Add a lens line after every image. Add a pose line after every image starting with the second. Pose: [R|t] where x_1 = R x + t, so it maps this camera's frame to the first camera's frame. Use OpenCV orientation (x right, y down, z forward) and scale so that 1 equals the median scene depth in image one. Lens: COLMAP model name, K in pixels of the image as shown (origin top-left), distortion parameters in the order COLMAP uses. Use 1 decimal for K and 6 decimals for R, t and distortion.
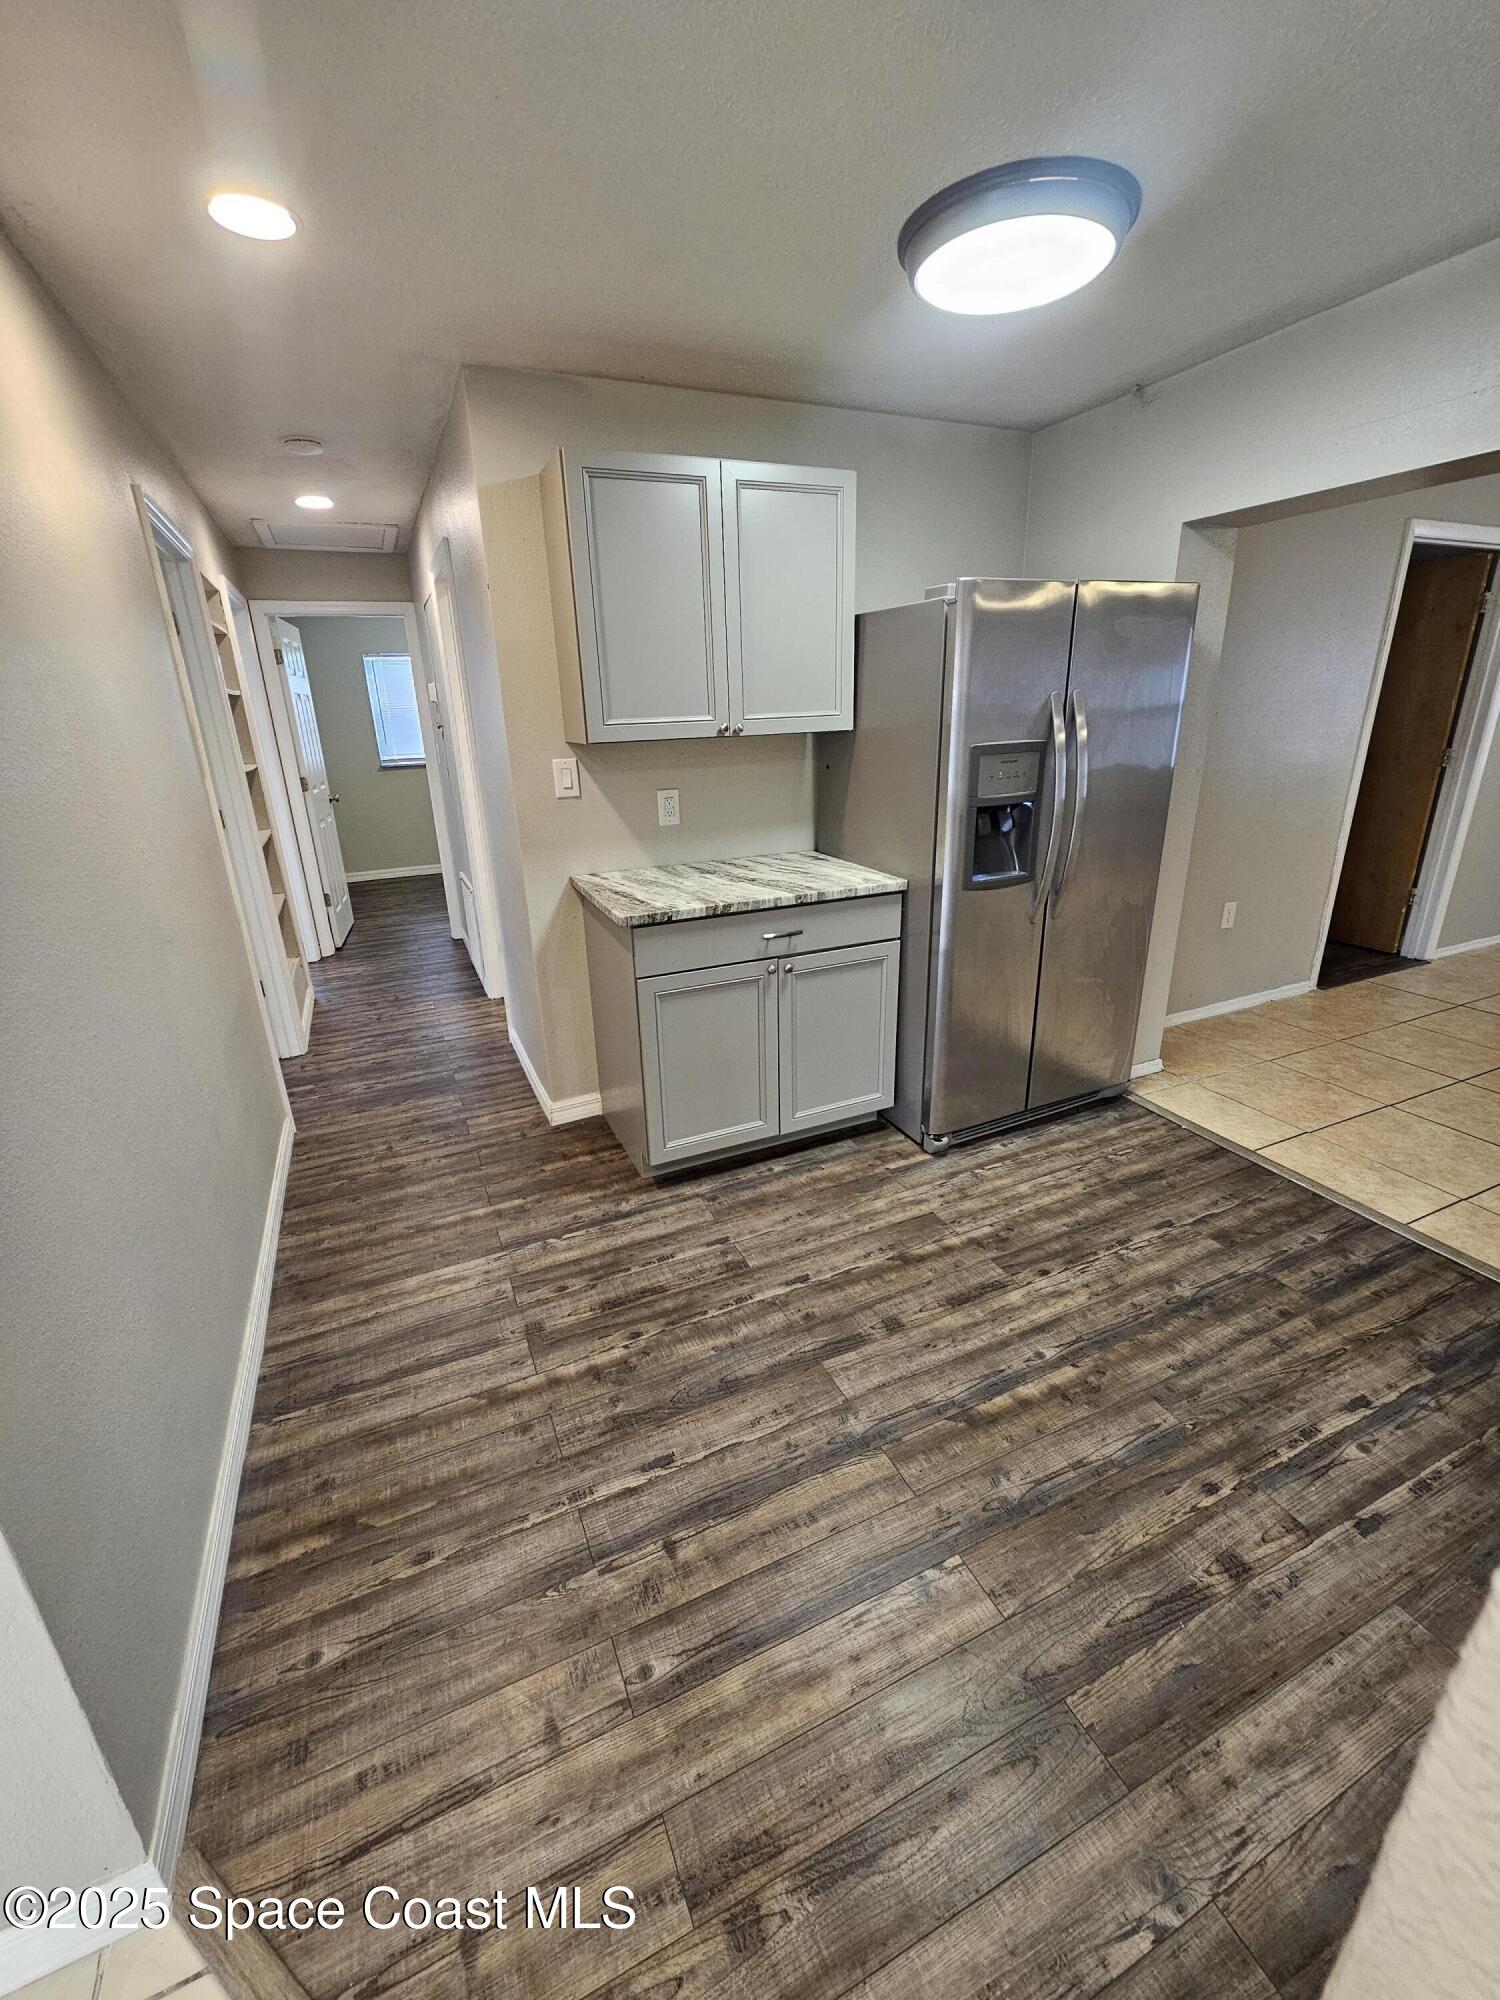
lens RADIAL K [[817.4, 0, 735.0], [0, 817.4, 988.6], [0, 0, 1]] dist [-0.001642, -0.000036]
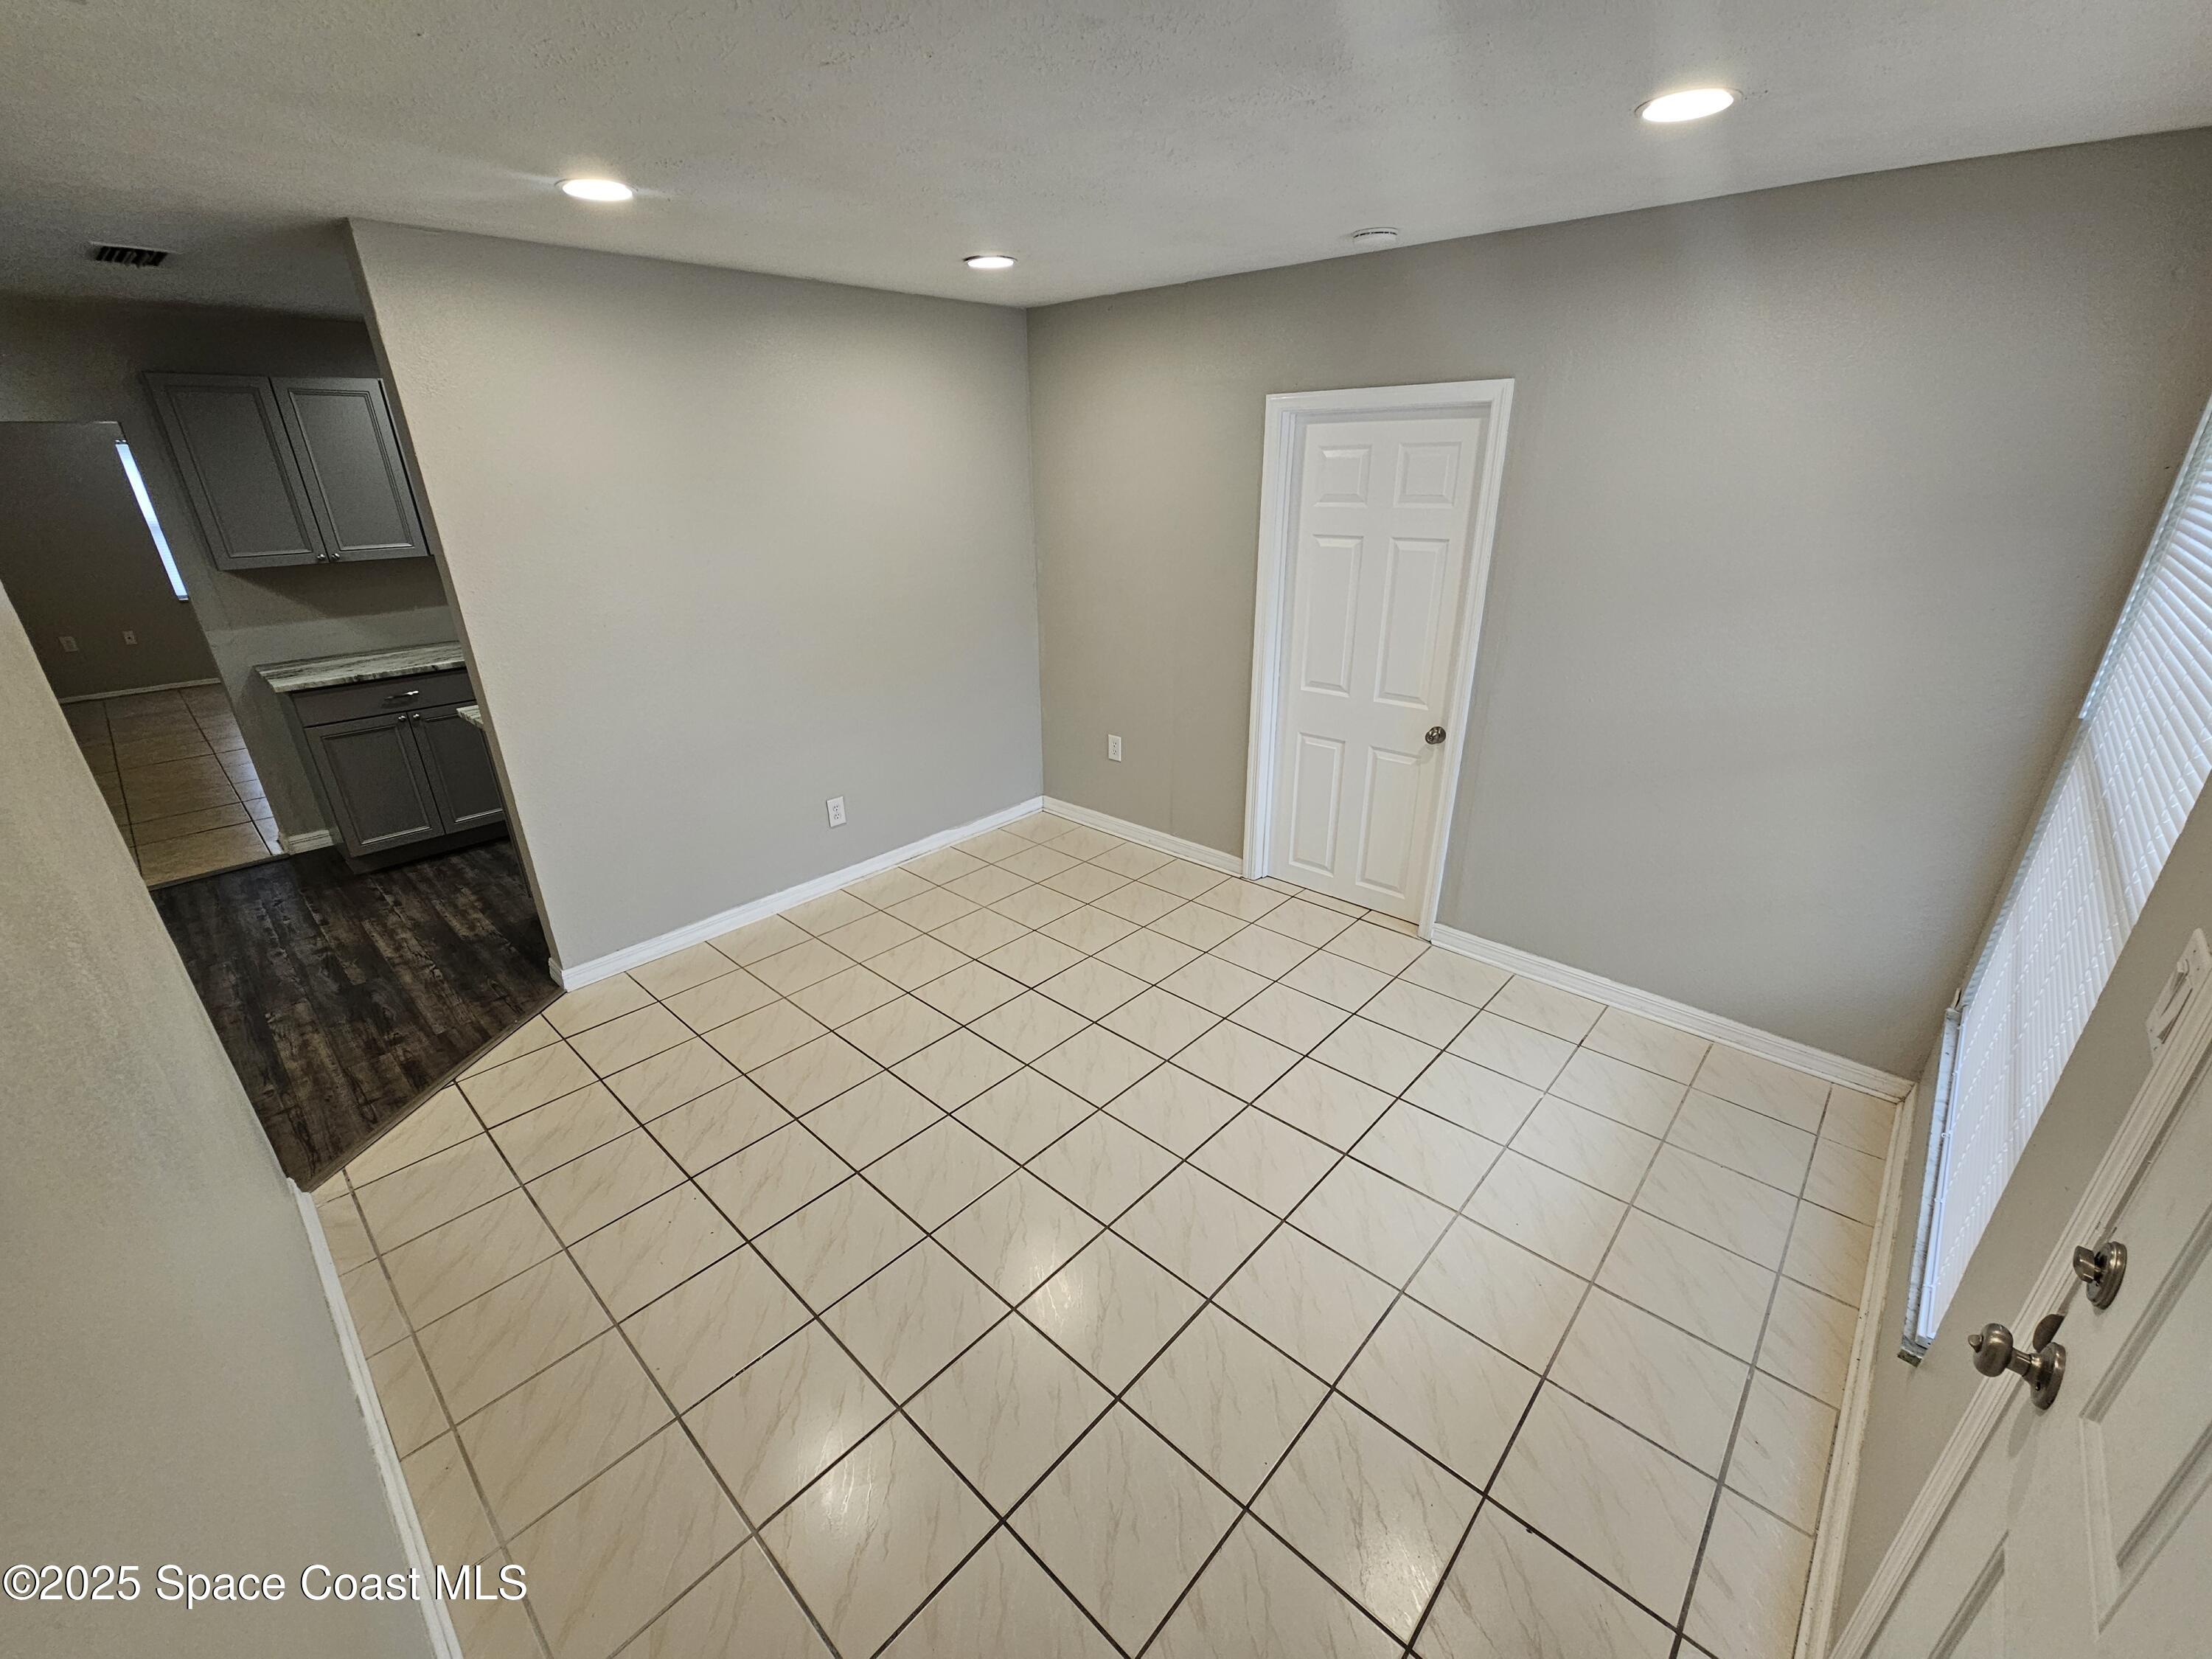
lens RADIAL K [[904.0, 0, 1103.0], [0, 904.0, 836.3], [0, 0, 1]] dist [-0.001642, -0.000036]
pose [[-0.394097, -0.324896, 0.859727, -1.349166], [0.322100, 0.827279, 0.460283, -0.006999], [-0.860778, 0.458314, -0.221379, -0.270460]]
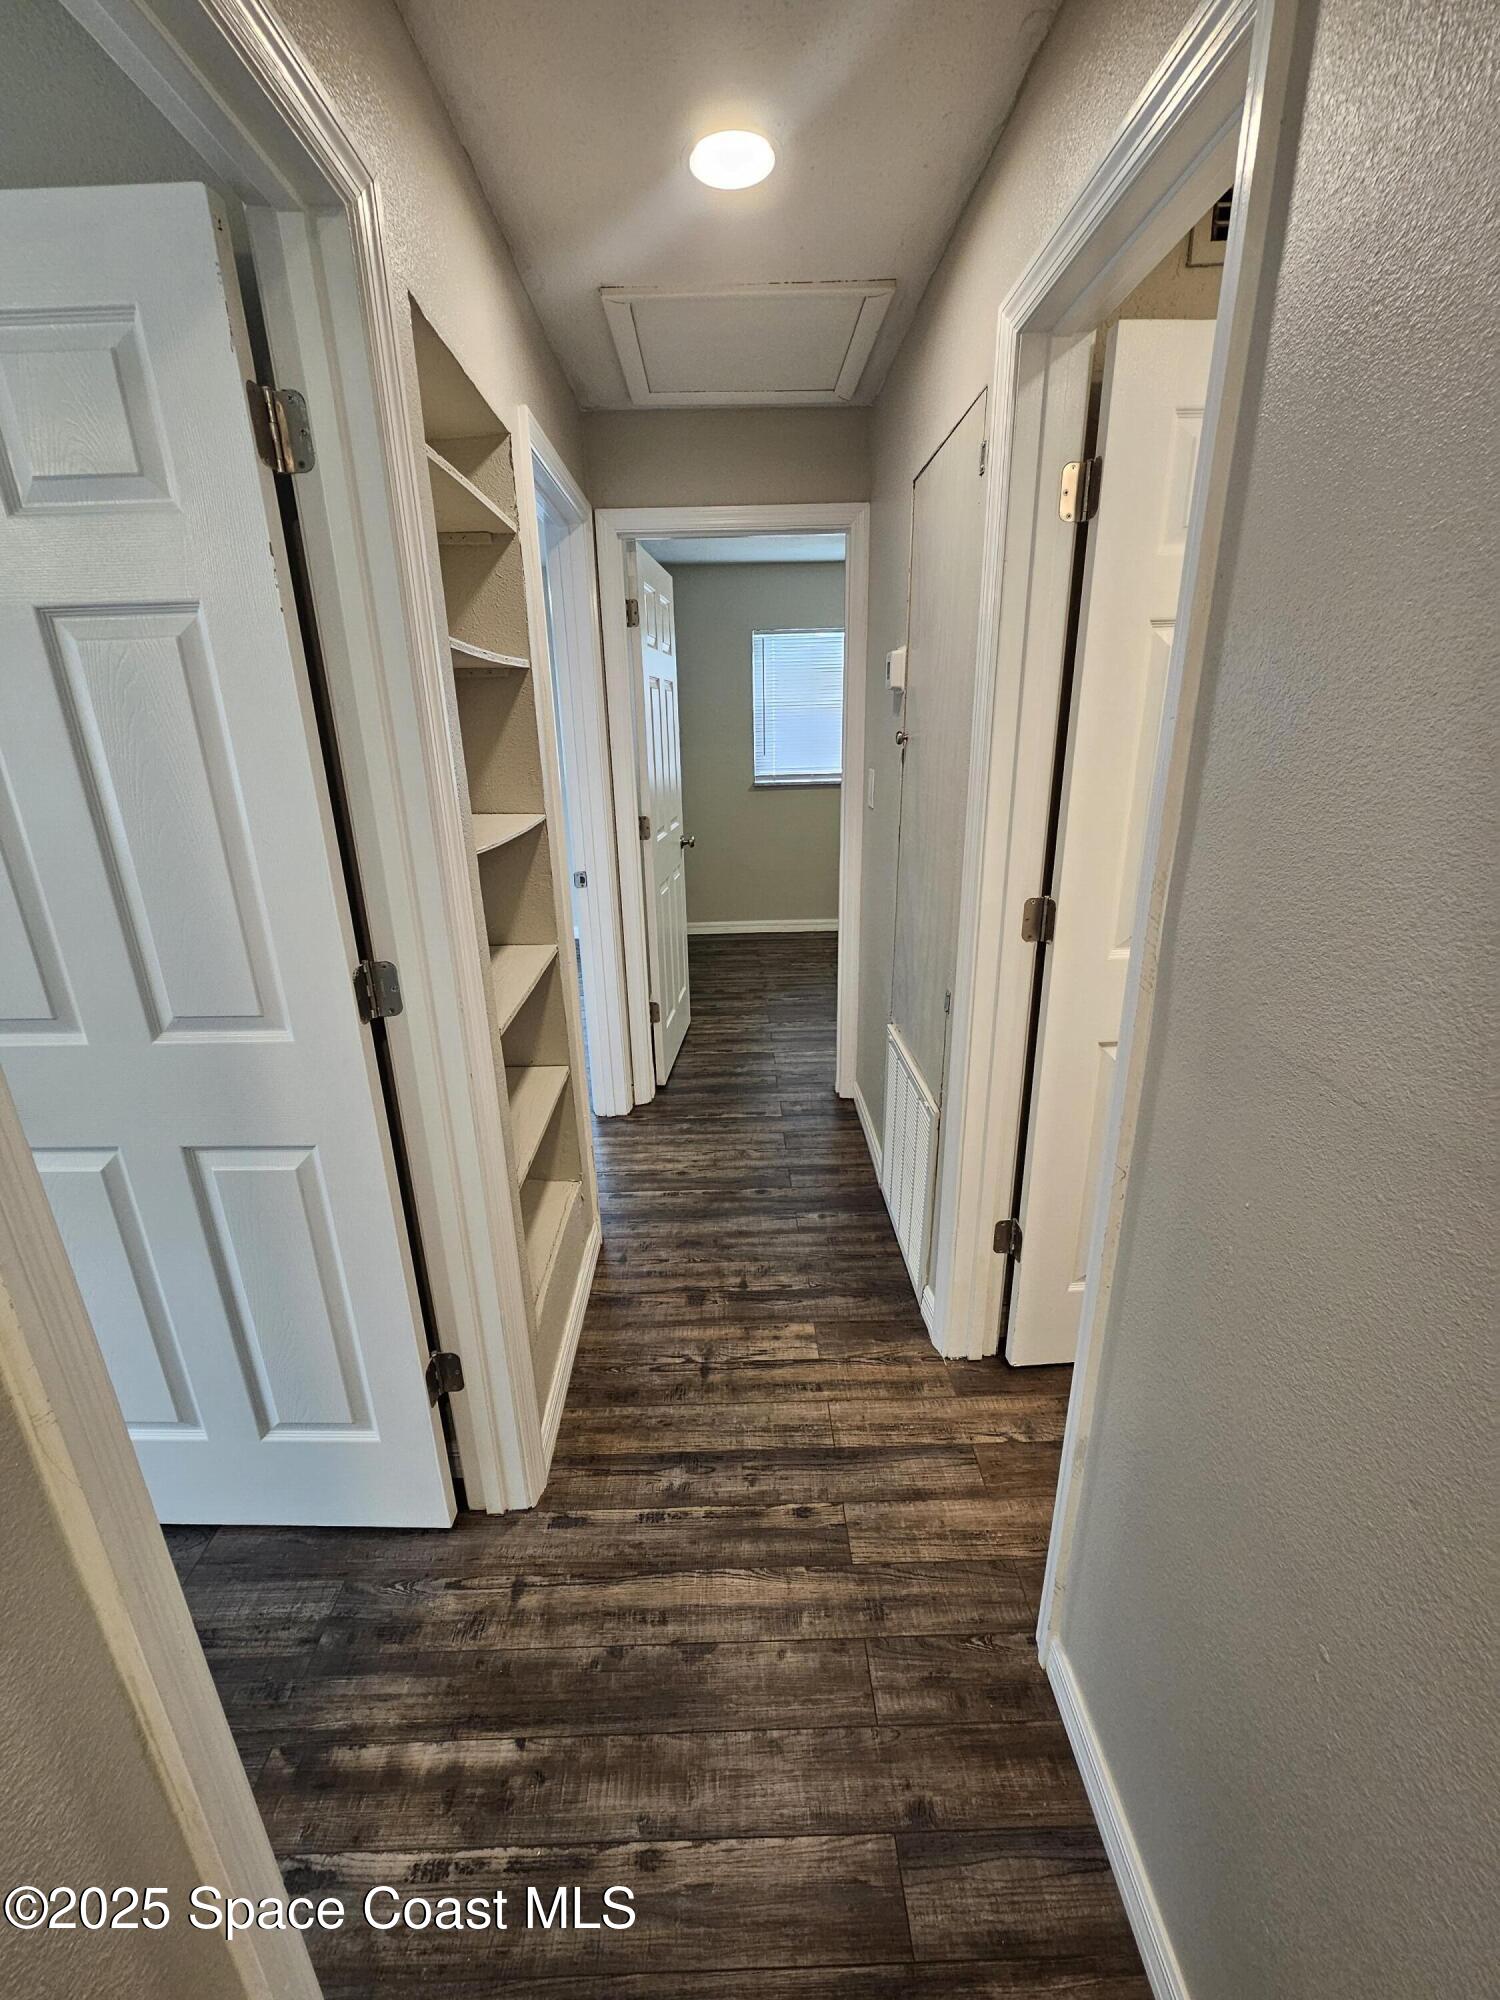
lens RADIAL K [[817.4, 0, 742.4], [0, 817.4, 986.0], [0, 0, 1]] dist [-0.001642, -0.000036]
pose [[0.924196, 0.133185, -0.357942, -0.474671], [-0.134611, 0.990675, 0.021053, -0.325442], [0.357408, 0.028726, 0.933506, 0.966272]]
